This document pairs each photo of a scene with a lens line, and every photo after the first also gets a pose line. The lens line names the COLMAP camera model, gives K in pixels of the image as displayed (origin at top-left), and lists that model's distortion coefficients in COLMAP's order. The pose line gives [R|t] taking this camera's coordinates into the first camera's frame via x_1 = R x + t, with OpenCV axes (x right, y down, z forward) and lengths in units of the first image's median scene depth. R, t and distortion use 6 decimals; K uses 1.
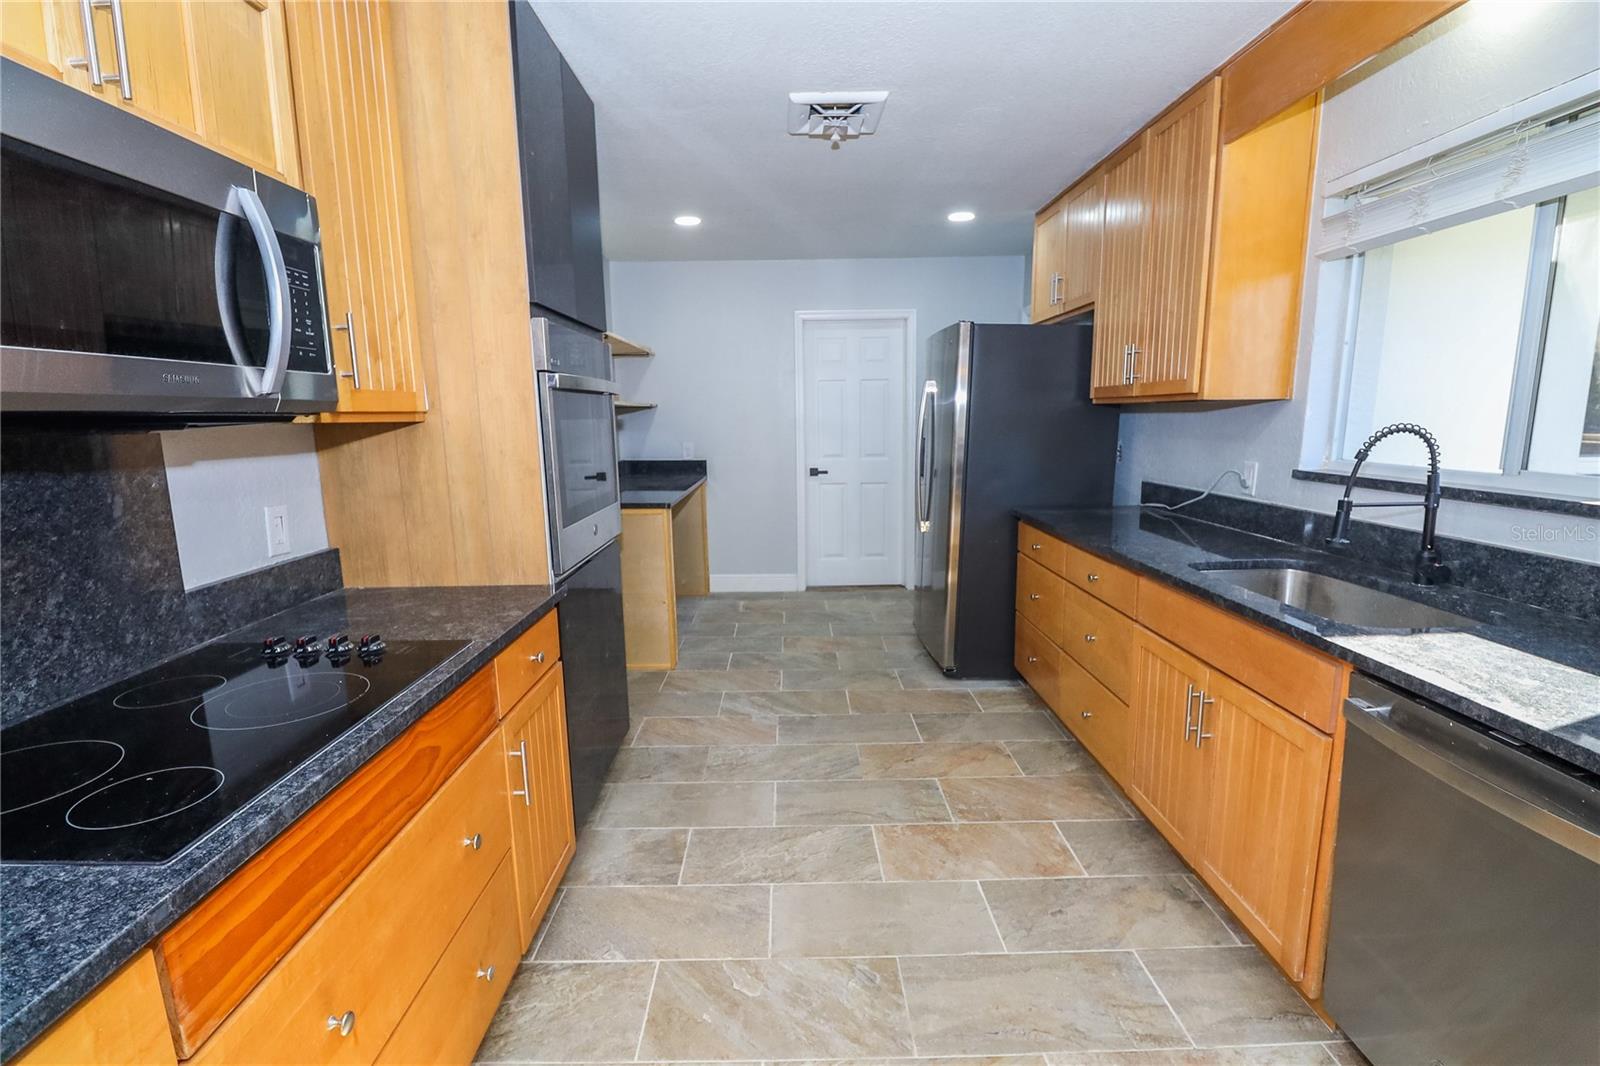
lens RADIAL K [[745.8, 0, 799.9], [0, 745.8, 539.1], [0, 0, 1]] dist [-0.016590, -0.000207]
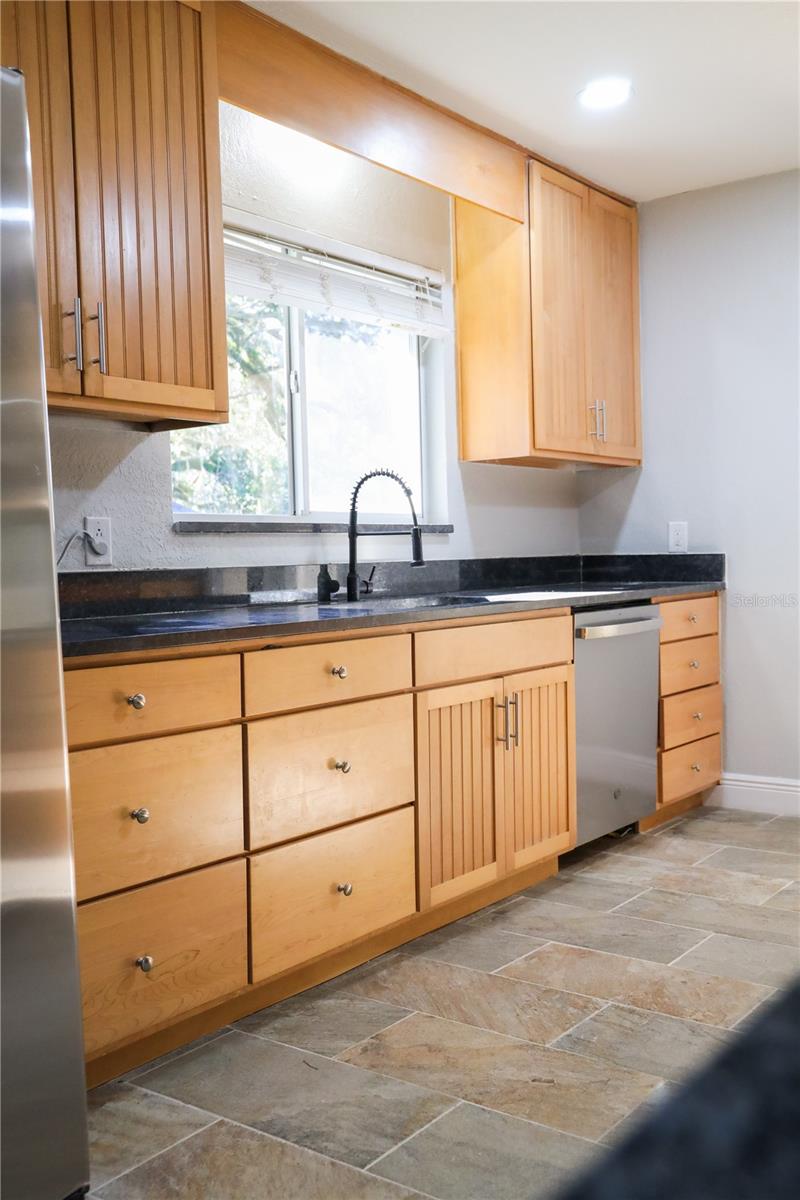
lens RADIAL K [[1177.0, 0, 400.2], [0, 1177.0, 603.4], [0, 0, 1]] dist [0.016586, 0.000000]
pose [[-0.789962, 0.002470, 0.613150, -0.351239], [0.128196, 0.978557, 0.161222, -0.207995], [-0.599604, 0.205963, -0.773340, 2.134152]]
